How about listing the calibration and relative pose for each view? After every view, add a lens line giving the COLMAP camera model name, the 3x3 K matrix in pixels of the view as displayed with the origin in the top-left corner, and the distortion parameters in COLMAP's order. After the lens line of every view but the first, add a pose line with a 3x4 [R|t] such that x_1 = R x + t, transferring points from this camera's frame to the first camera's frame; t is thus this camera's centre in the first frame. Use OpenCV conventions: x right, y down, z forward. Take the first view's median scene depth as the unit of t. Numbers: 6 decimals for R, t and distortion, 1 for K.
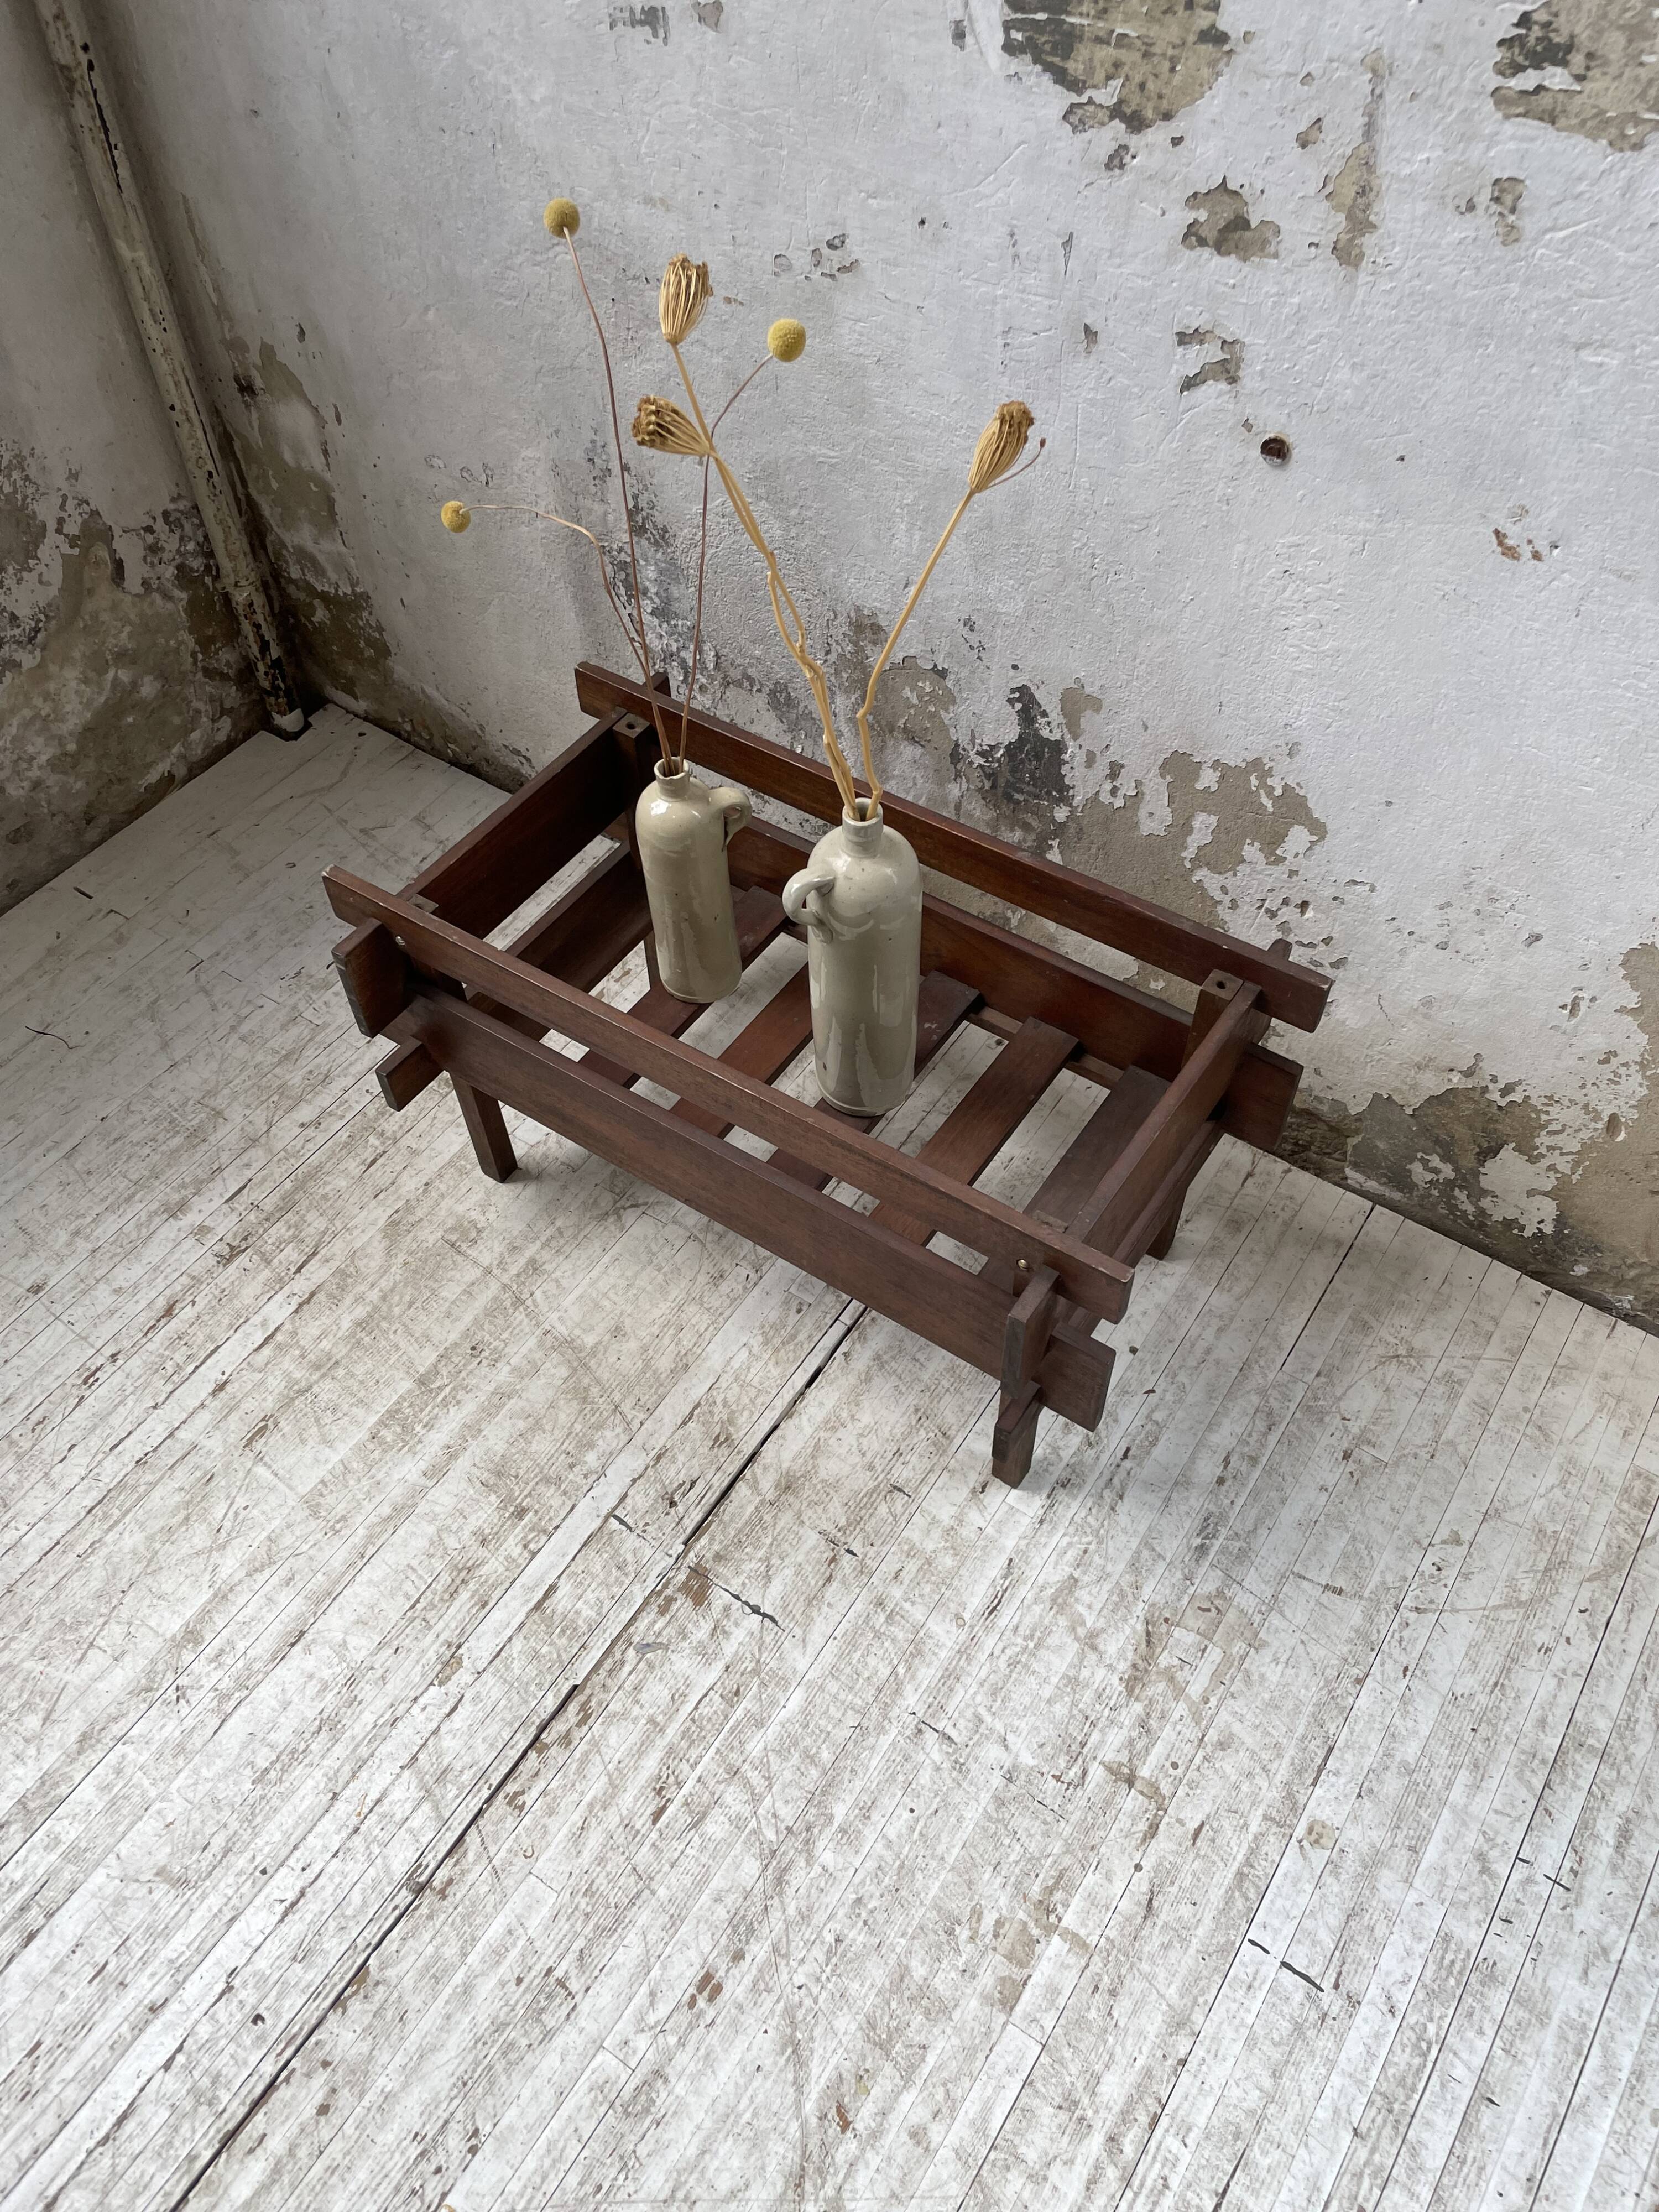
lens RADIAL K [[1678.9, 0, 848.8], [0, 1678.9, 1114.0], [0, 0, 1]] dist [0.085886, -0.120007]
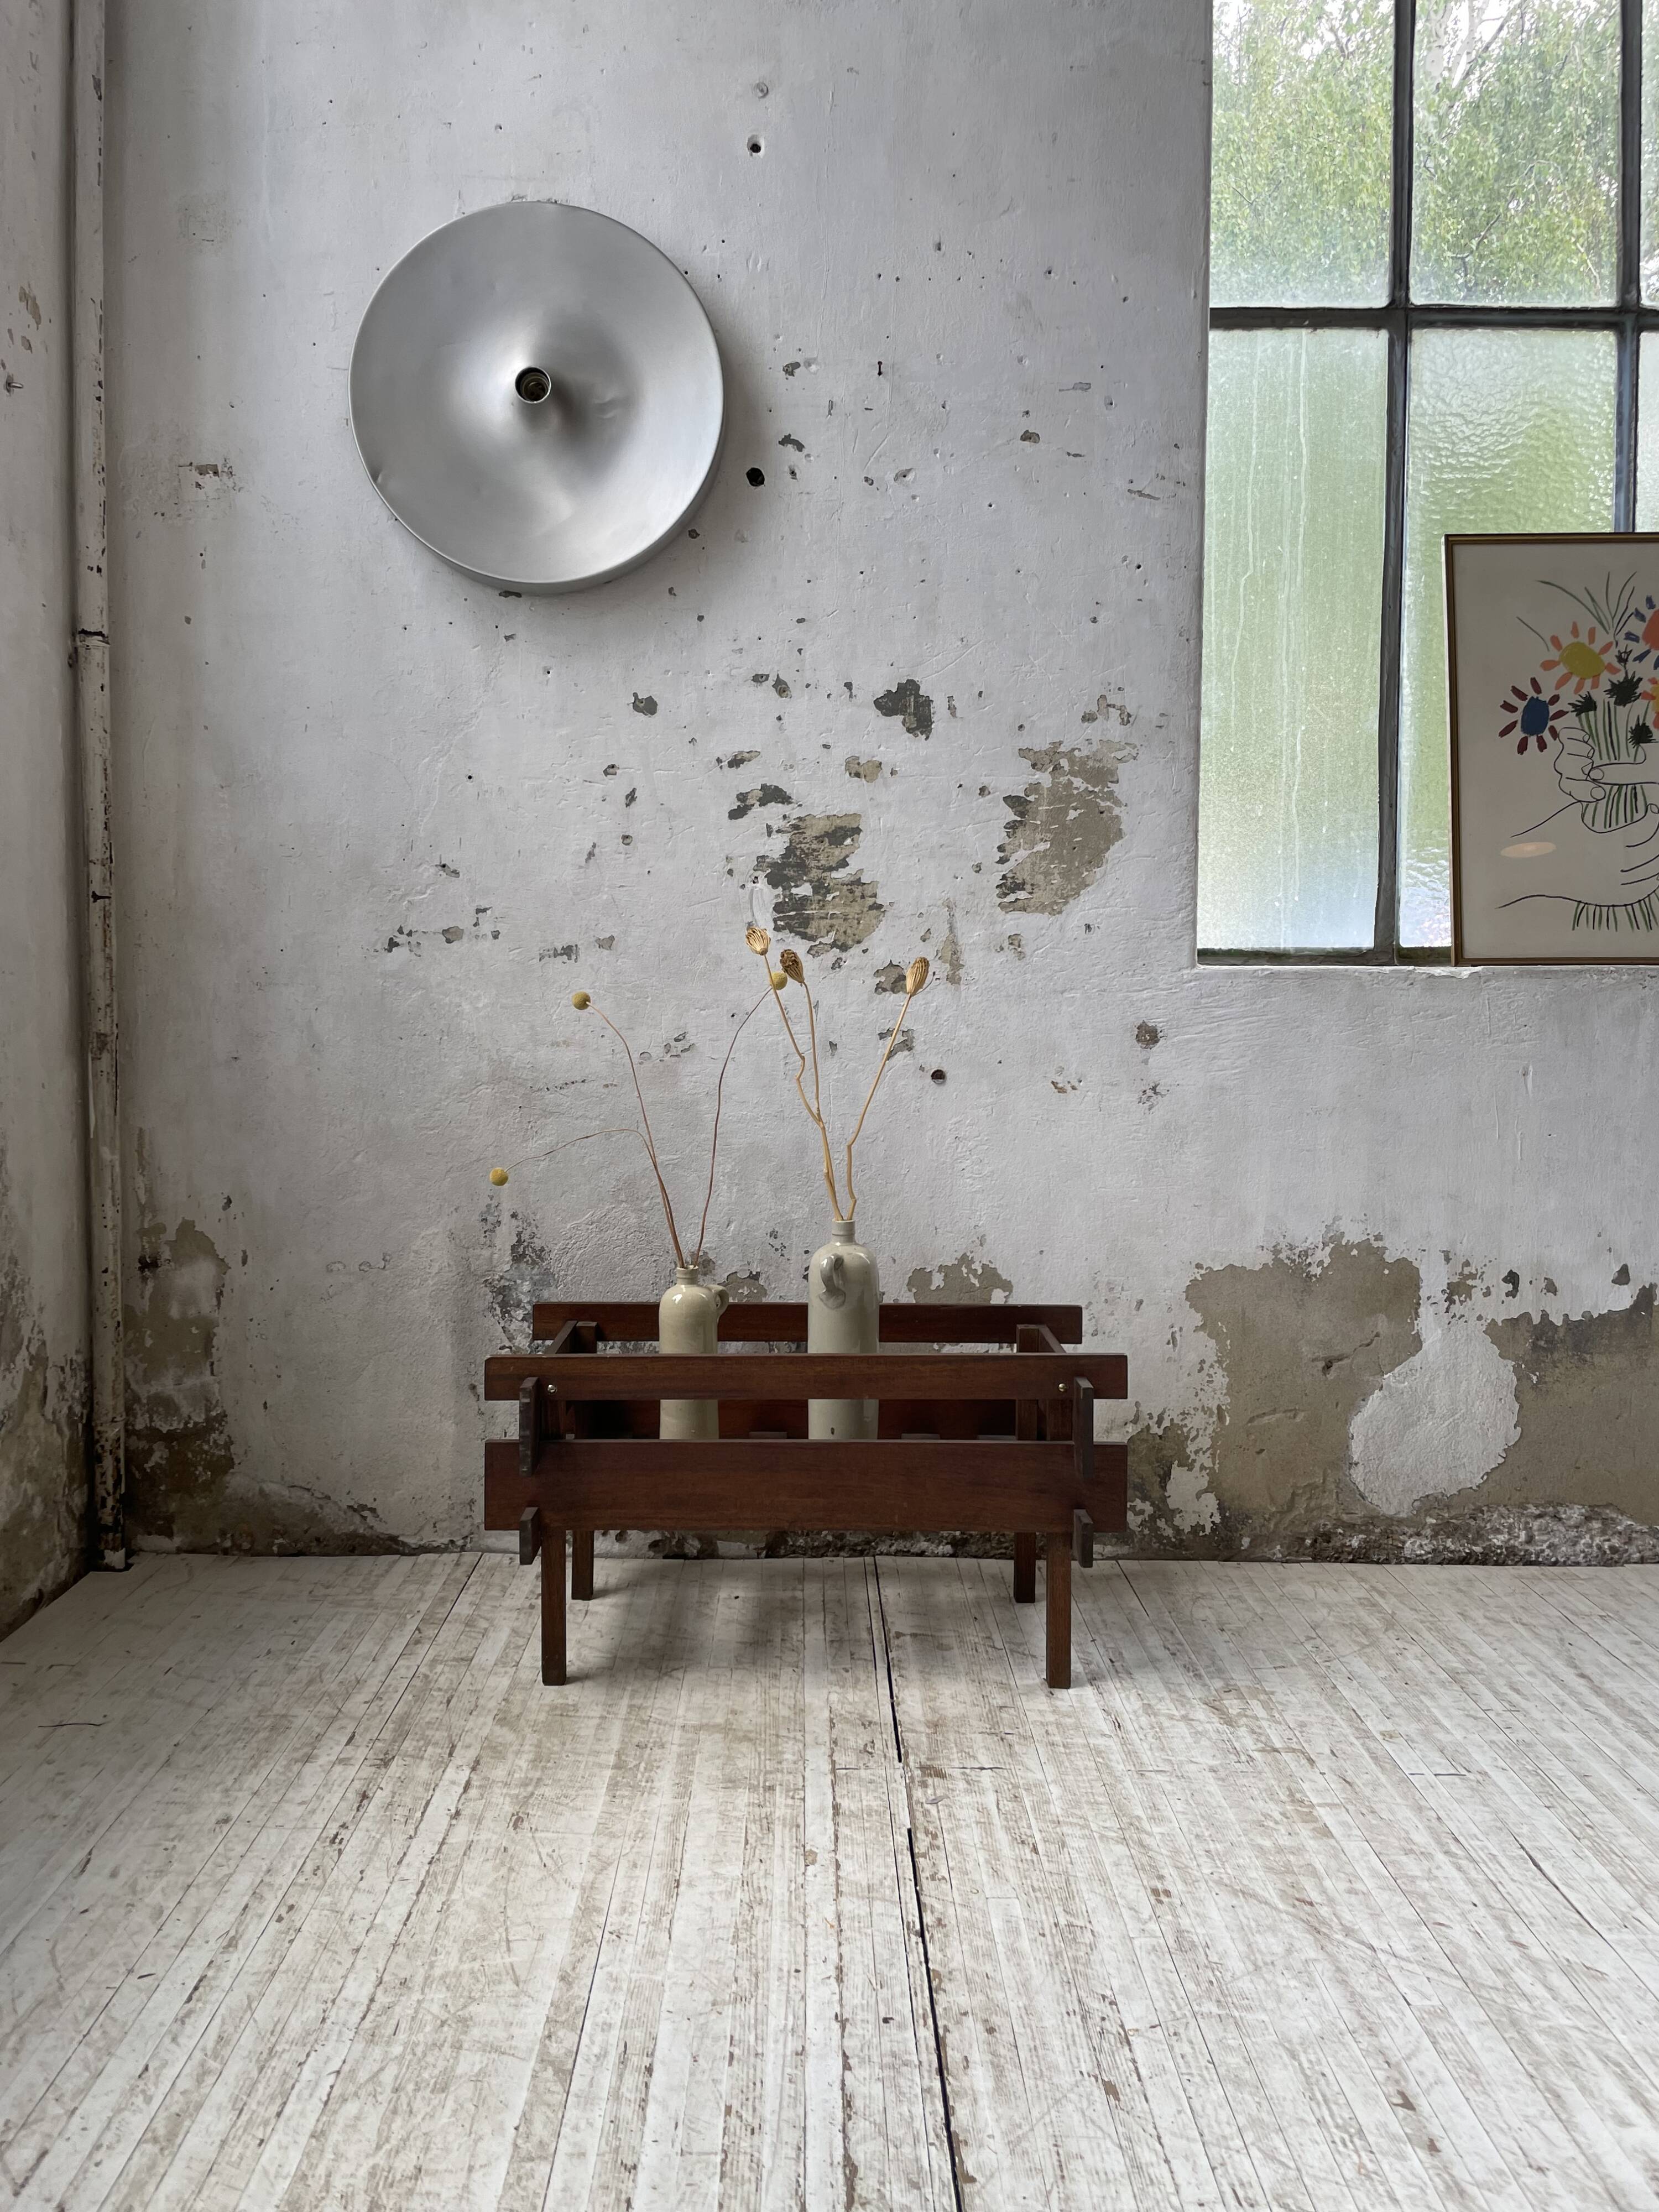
lens RADIAL K [[1678.9, 0, 820.3], [0, 1678.9, 1069.9], [0, 0, 1]] dist [0.085886, -0.120007]
pose [[0.828574, -0.009444, 0.559800, -0.854917], [0.428629, 0.653957, -0.623392, 0.686637], [-0.360197, 0.756473, 0.545900, -0.043380]]
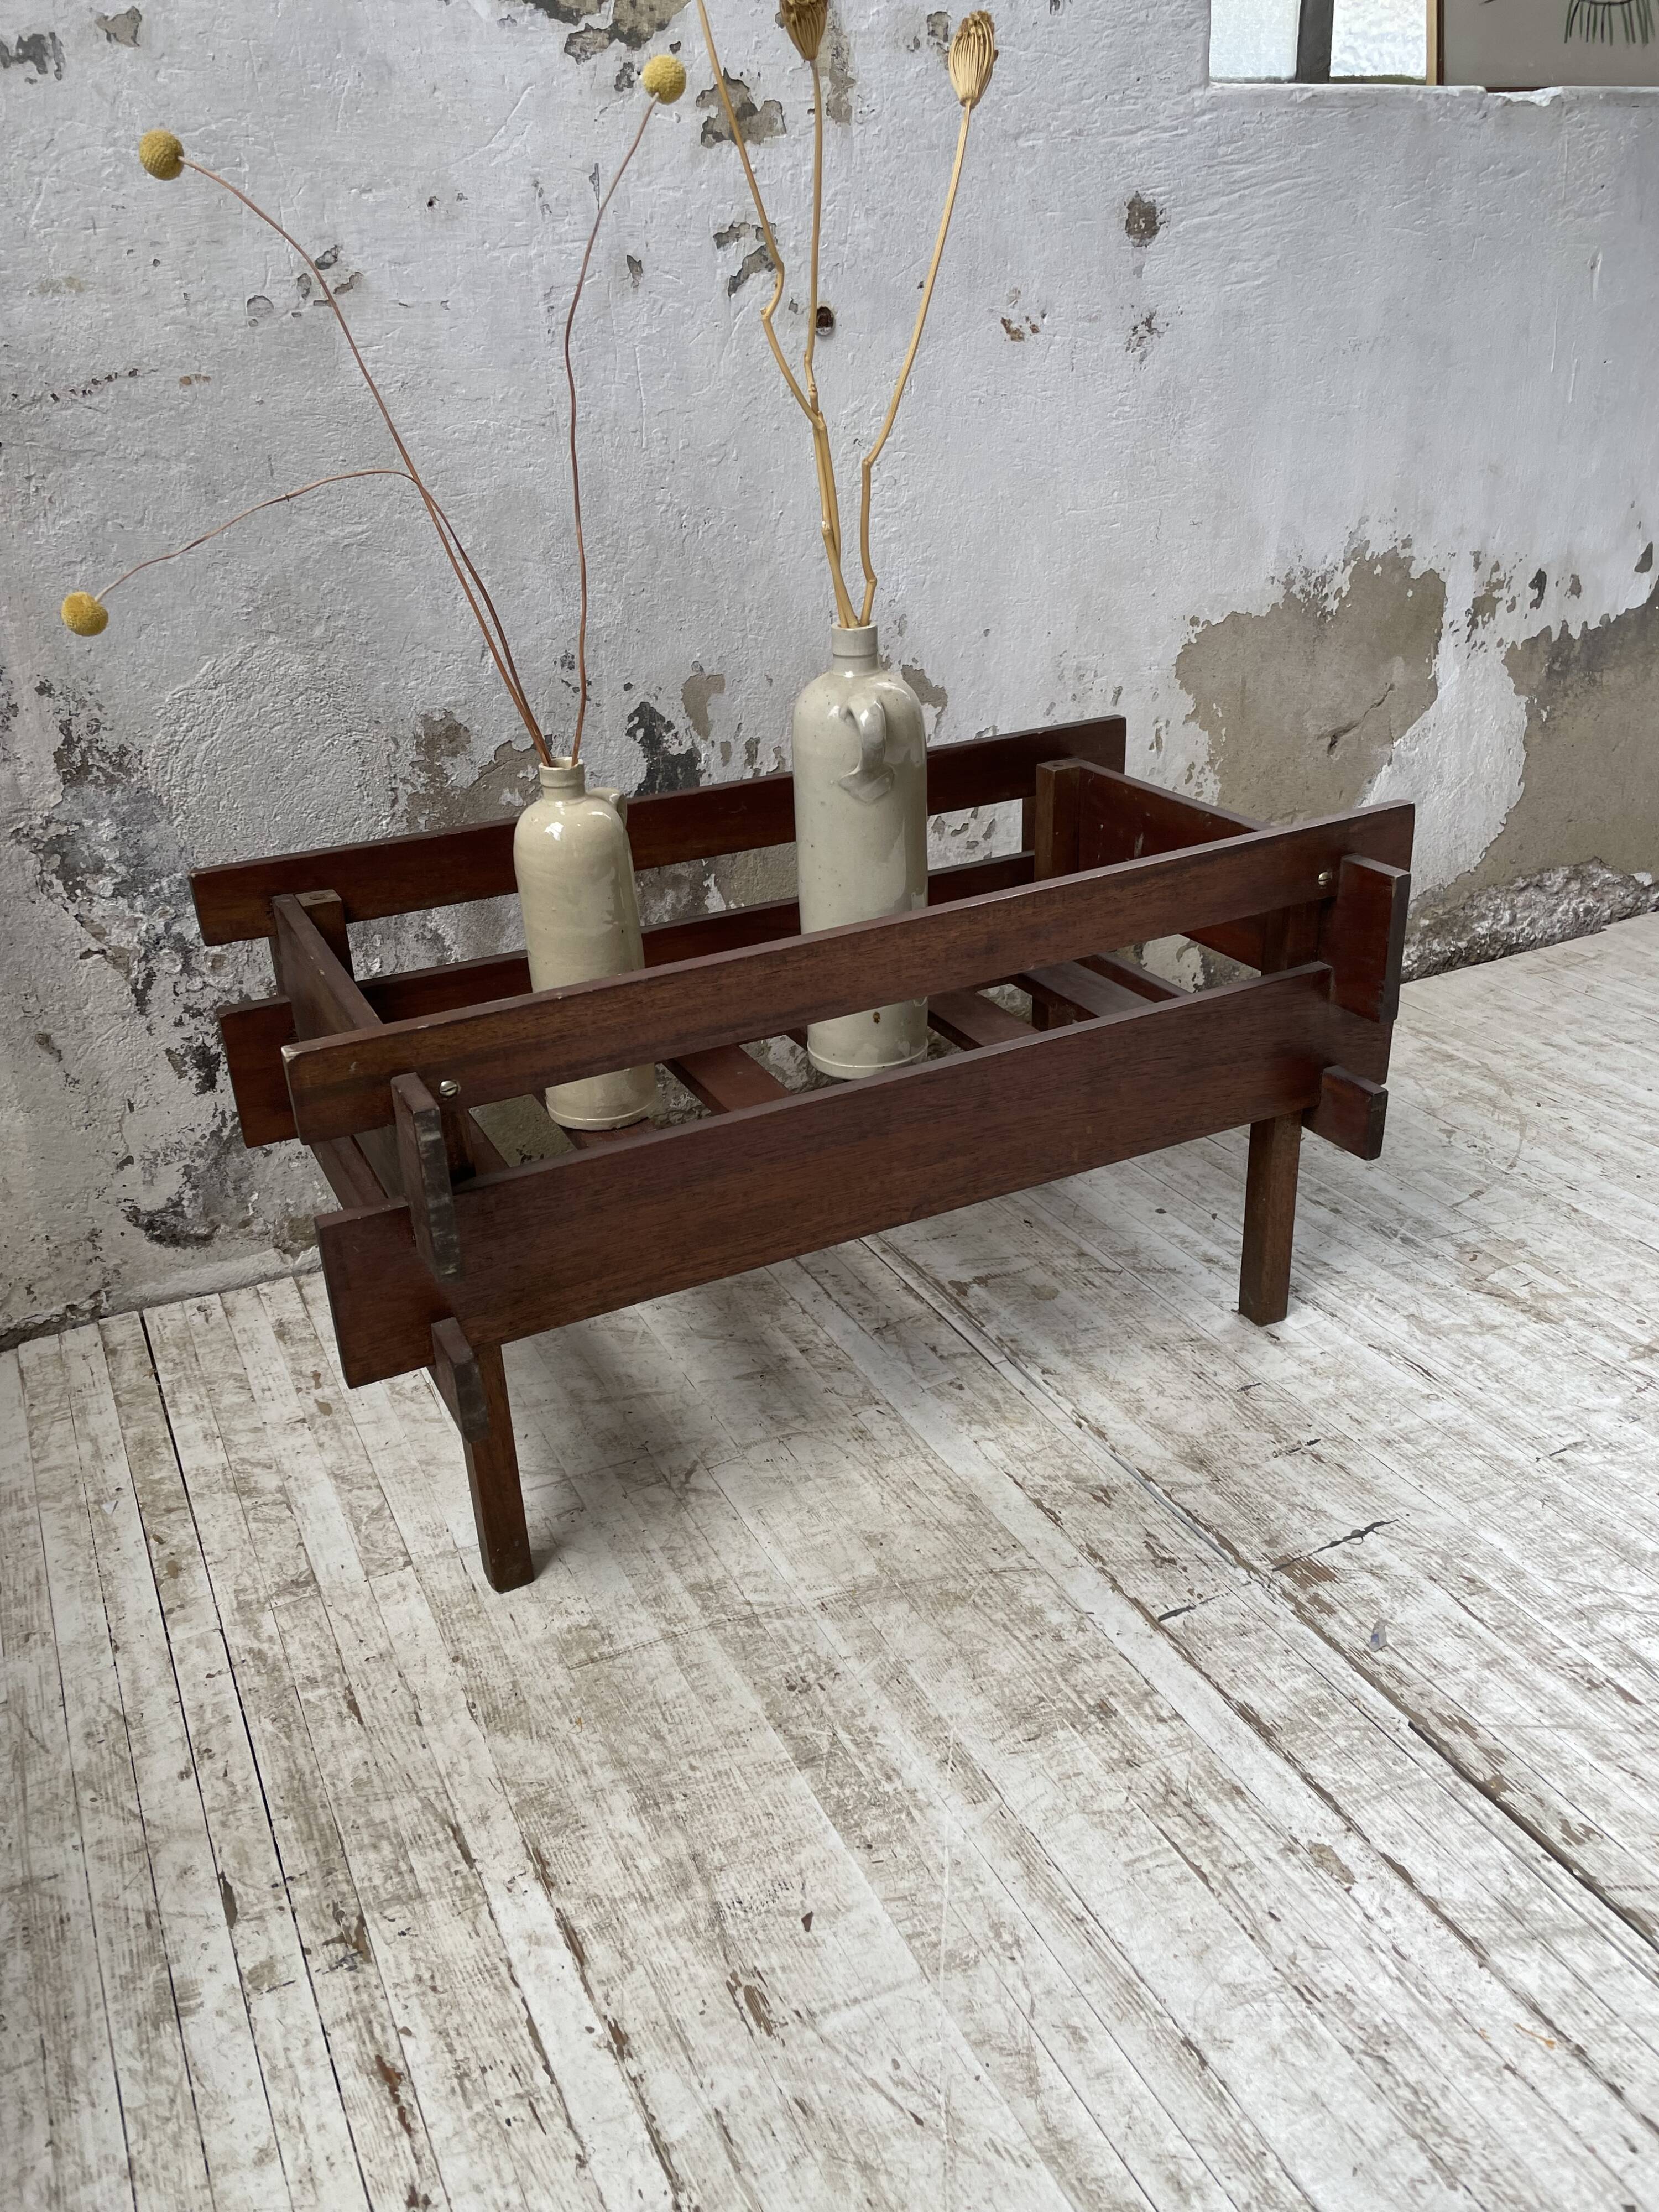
lens RADIAL K [[1678.9, 0, 828.4], [0, 1678.9, 1085.3], [0, 0, 1]] dist [0.085886, -0.120007]
pose [[0.494014, -0.383504, 0.780304, -0.684230], [0.700707, 0.706937, -0.096175, 0.057664], [-0.514742, 0.594277, 0.617961, 0.529702]]
